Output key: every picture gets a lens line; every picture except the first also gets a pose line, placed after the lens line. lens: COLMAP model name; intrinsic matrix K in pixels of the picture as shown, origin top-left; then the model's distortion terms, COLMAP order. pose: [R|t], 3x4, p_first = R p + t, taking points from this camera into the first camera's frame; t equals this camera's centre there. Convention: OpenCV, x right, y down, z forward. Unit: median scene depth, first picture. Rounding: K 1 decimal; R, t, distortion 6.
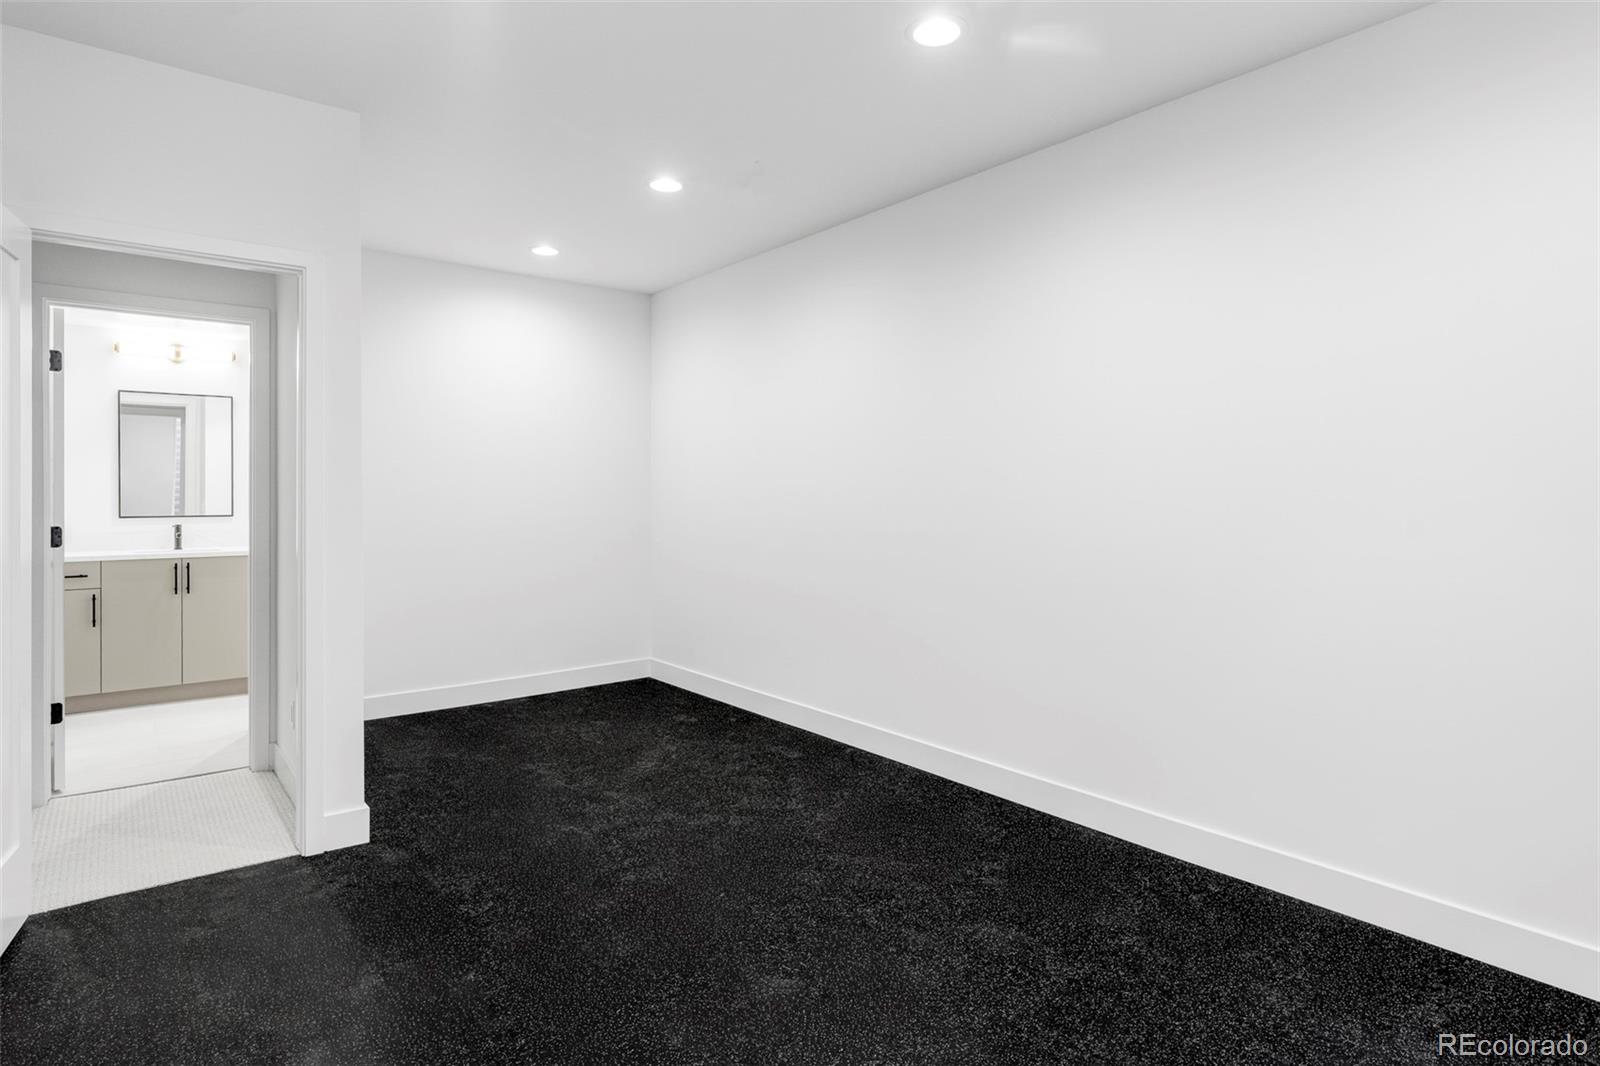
lens RADIAL K [[867.2, 0, 800.8], [0, 867.2, 518.1], [0, 0, 1]] dist [-0.002286, 0.000089]
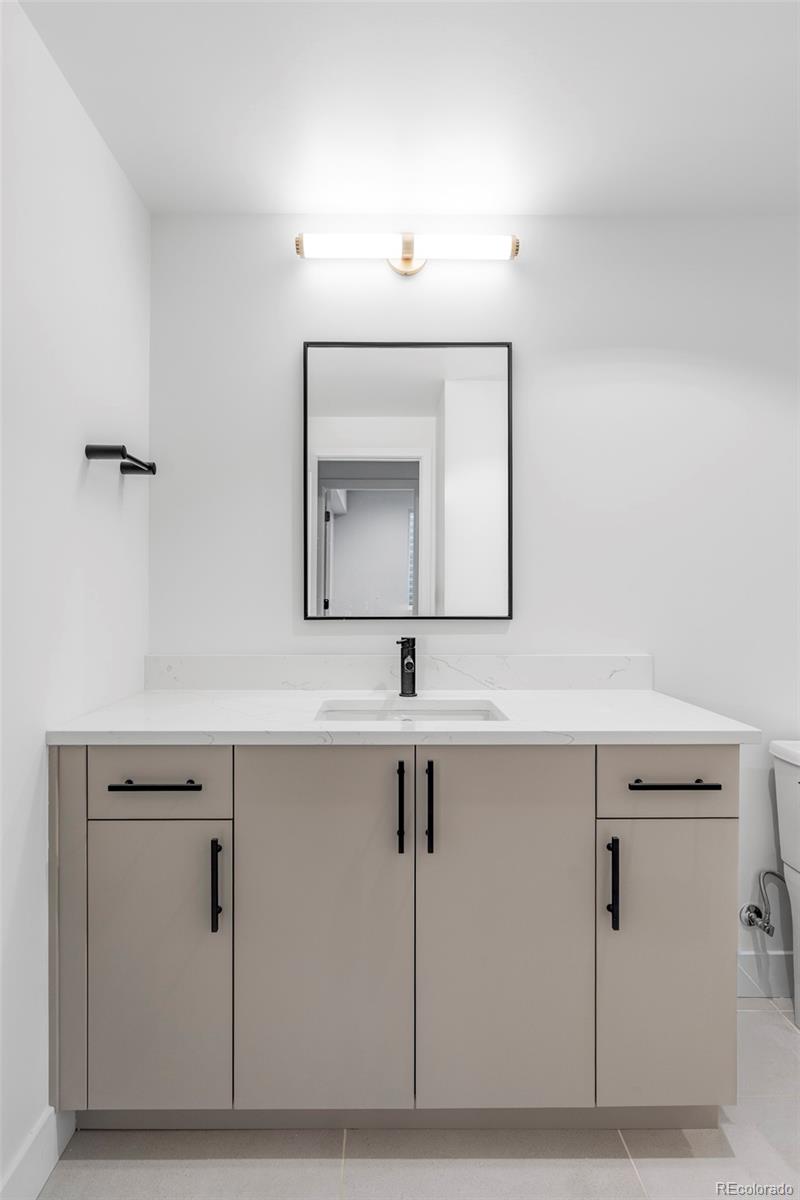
lens RADIAL K [[650.4, 0, 400.7], [0, 650.4, 603.8], [0, 0, 1]] dist [-0.002286, 0.000089]
pose [[0.801089, -0.007444, -0.598499, -0.522833], [-0.002132, 0.999881, -0.015291, -0.004443], [0.598542, 0.013526, 0.800977, 0.731058]]
